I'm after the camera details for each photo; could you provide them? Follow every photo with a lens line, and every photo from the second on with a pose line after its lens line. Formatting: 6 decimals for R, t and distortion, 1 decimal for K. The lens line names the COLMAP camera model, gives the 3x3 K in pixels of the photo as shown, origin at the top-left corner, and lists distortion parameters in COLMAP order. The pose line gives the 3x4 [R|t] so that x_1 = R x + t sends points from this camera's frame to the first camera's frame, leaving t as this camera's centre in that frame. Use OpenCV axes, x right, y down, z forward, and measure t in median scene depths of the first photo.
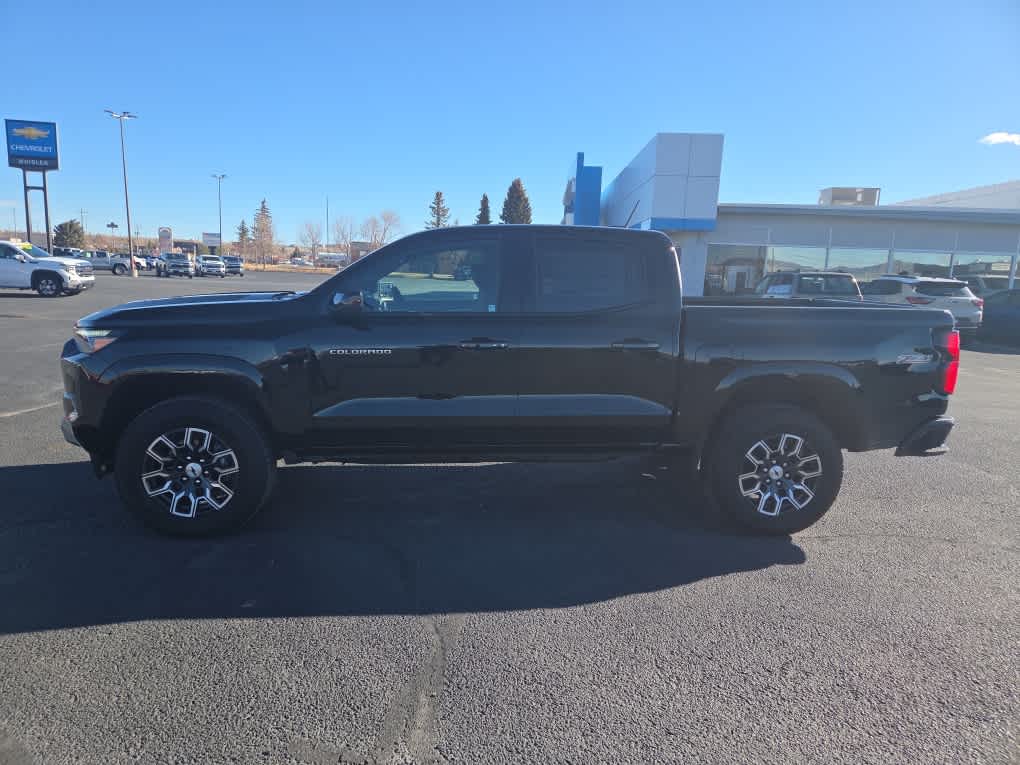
lens RADIAL K [[643.7, 0, 502.9], [0, 643.7, 379.0], [0, 0, 1]] dist [0.074829, -0.067449]
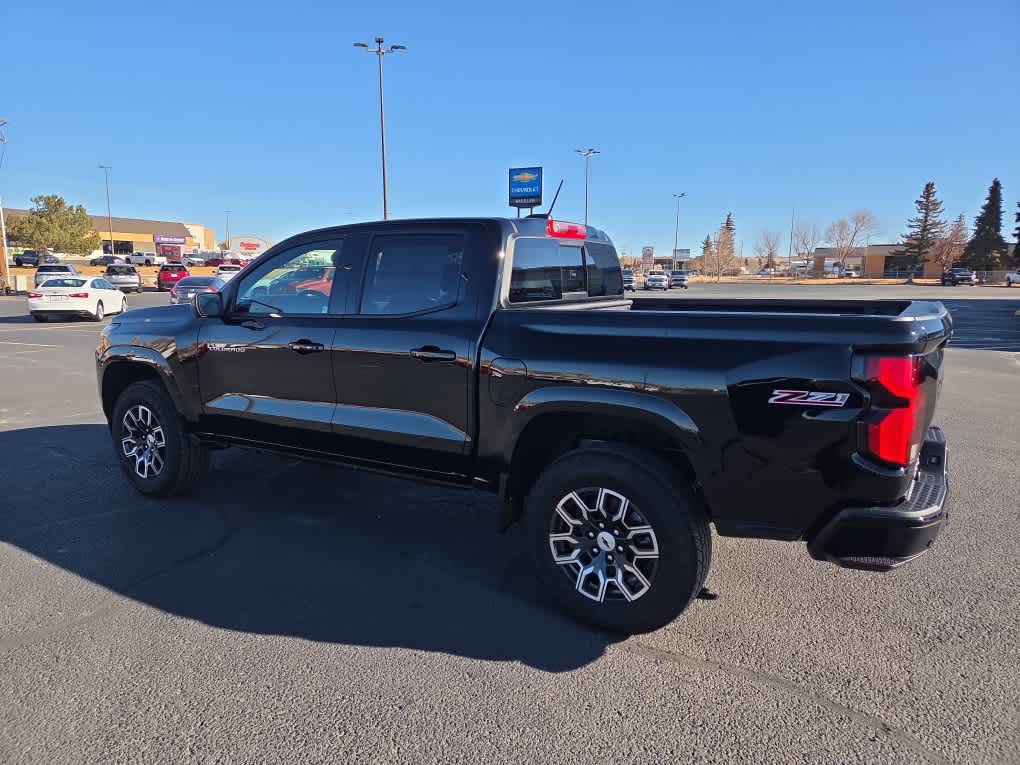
lens RADIAL K [[636.4, 0, 510.0], [0, 636.4, 382.5], [0, 0, 1]] dist [0.067333, -0.064454]
pose [[0.790872, 0.068620, -0.608123, -0.112999], [-0.074476, 0.997100, 0.015655, -0.052831], [0.607433, 0.032909, 0.793689, 0.318825]]
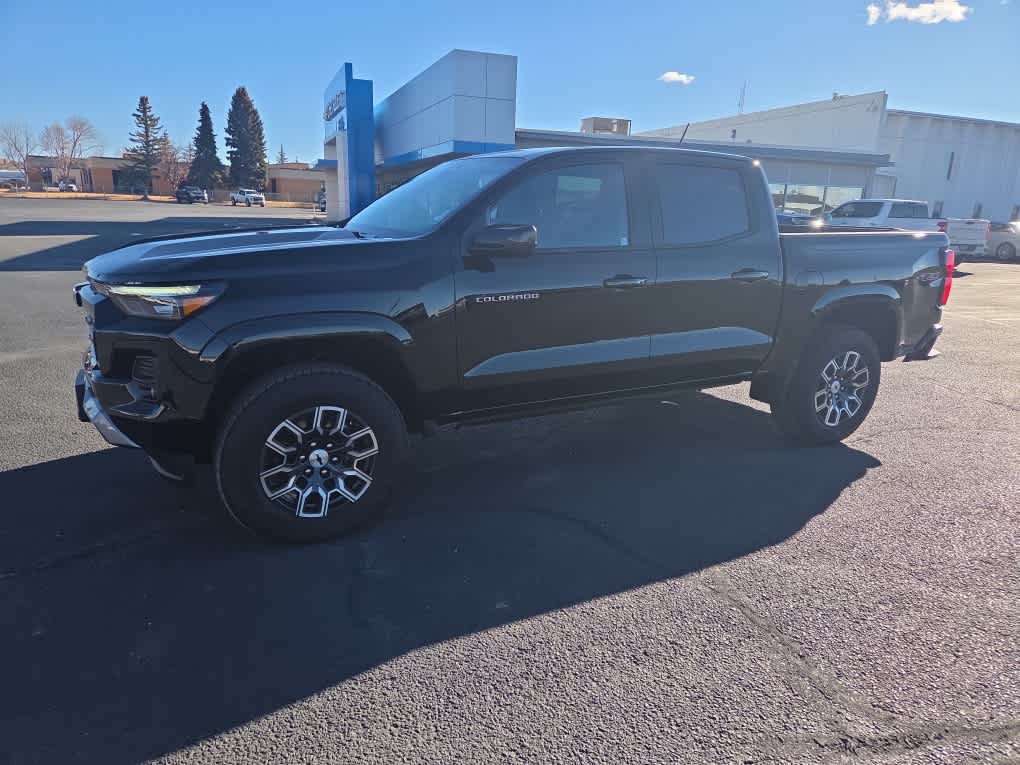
lens RADIAL K [[643.7, 0, 502.9], [0, 643.7, 379.0], [0, 0, 1]] dist [0.074829, -0.067449]
pose [[0.931034, -0.097069, 0.351785, -0.532571], [0.057589, 0.990977, 0.121029, -0.038282], [-0.360359, -0.092424, 0.928224, 0.198469]]
